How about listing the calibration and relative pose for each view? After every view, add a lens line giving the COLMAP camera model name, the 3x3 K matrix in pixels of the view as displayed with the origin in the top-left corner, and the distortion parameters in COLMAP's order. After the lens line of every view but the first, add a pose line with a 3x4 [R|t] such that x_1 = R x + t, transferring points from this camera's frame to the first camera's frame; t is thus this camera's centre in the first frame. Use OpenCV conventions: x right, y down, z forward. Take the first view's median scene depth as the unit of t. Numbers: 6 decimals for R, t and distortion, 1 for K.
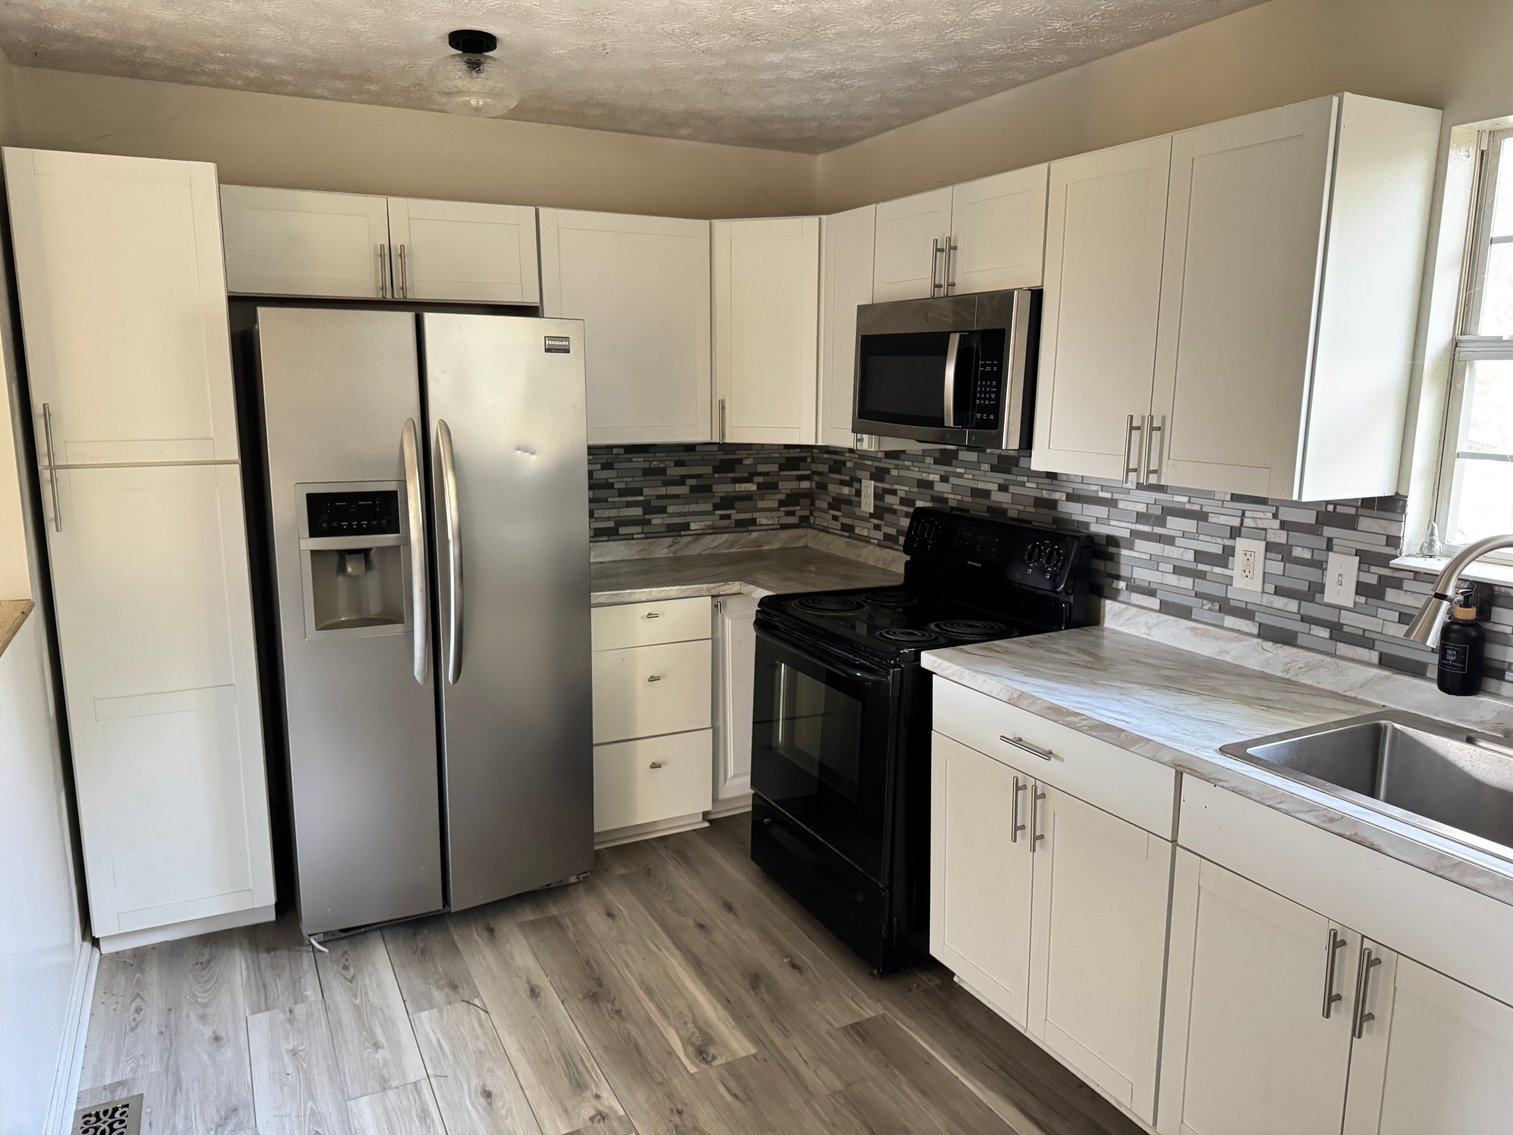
lens RADIAL K [[1077.8, 0, 758.1], [0, 1077.8, 571.3], [0, 0, 1]] dist [0.041438, -0.005294]
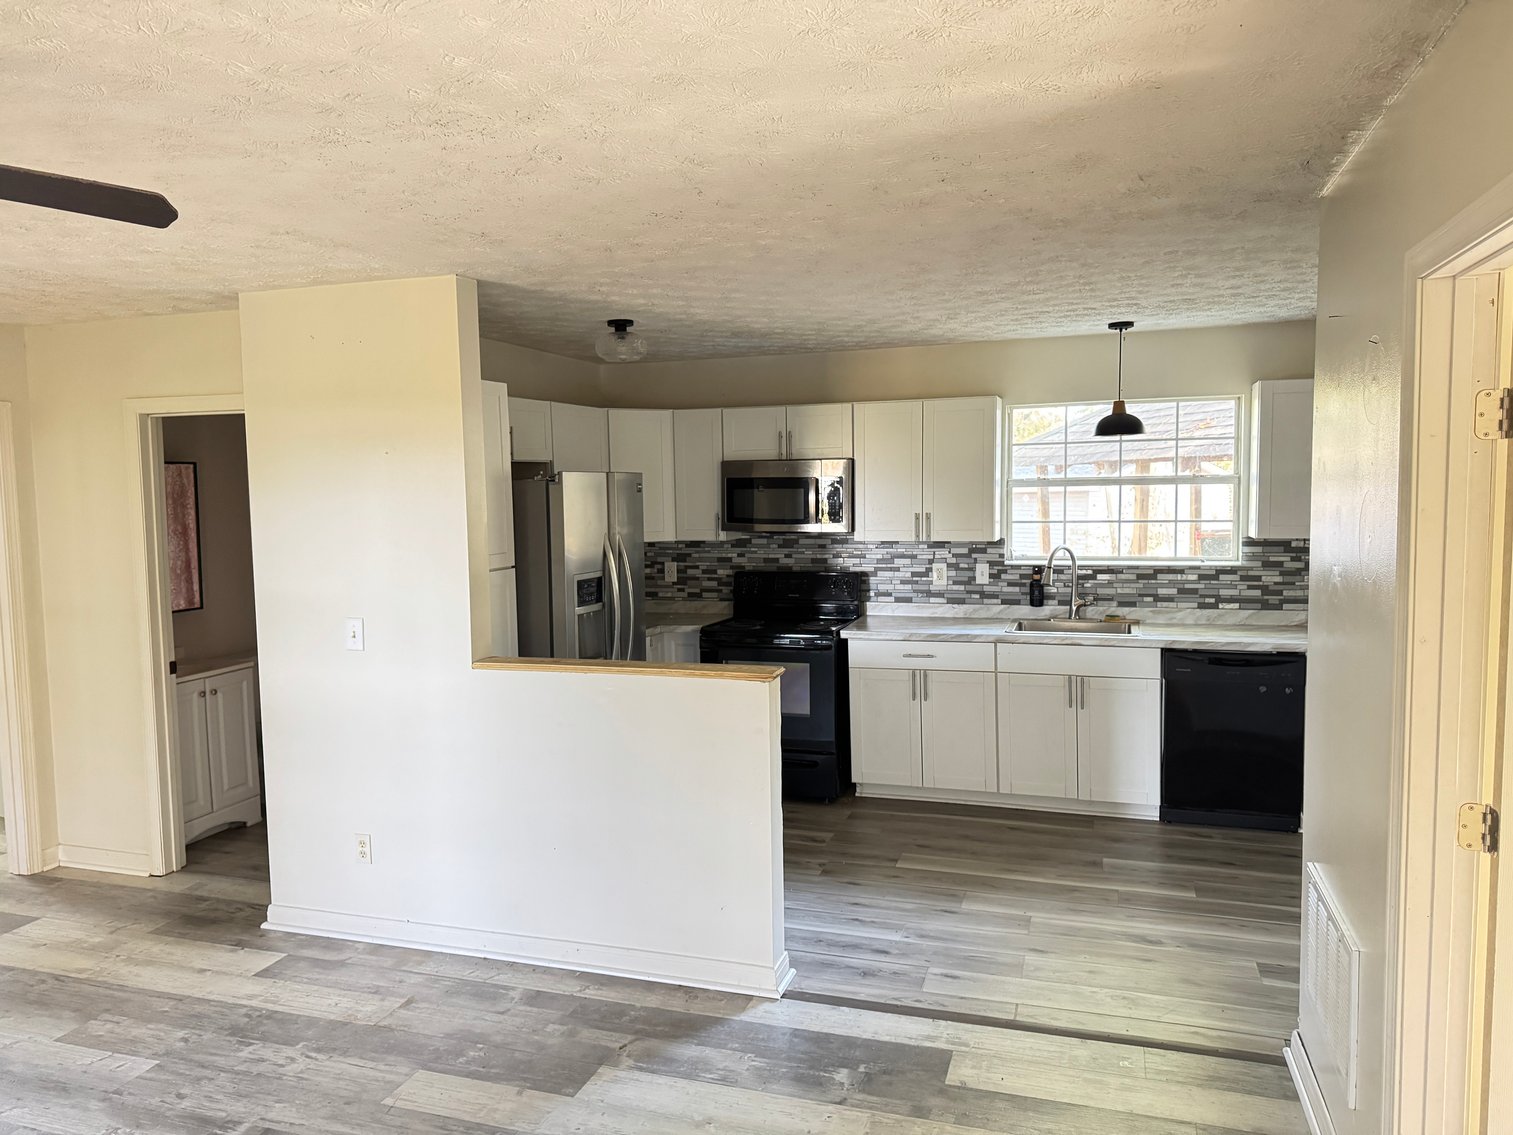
lens RADIAL K [[1077.8, 0, 747.9], [0, 1077.8, 567.0], [0, 0, 1]] dist [0.041438, -0.005294]
pose [[0.706004, -0.072906, 0.704446, -1.398448], [0.148900, 0.987734, -0.047005, 0.025143], [-0.692378, 0.138078, 0.708200, -0.351343]]
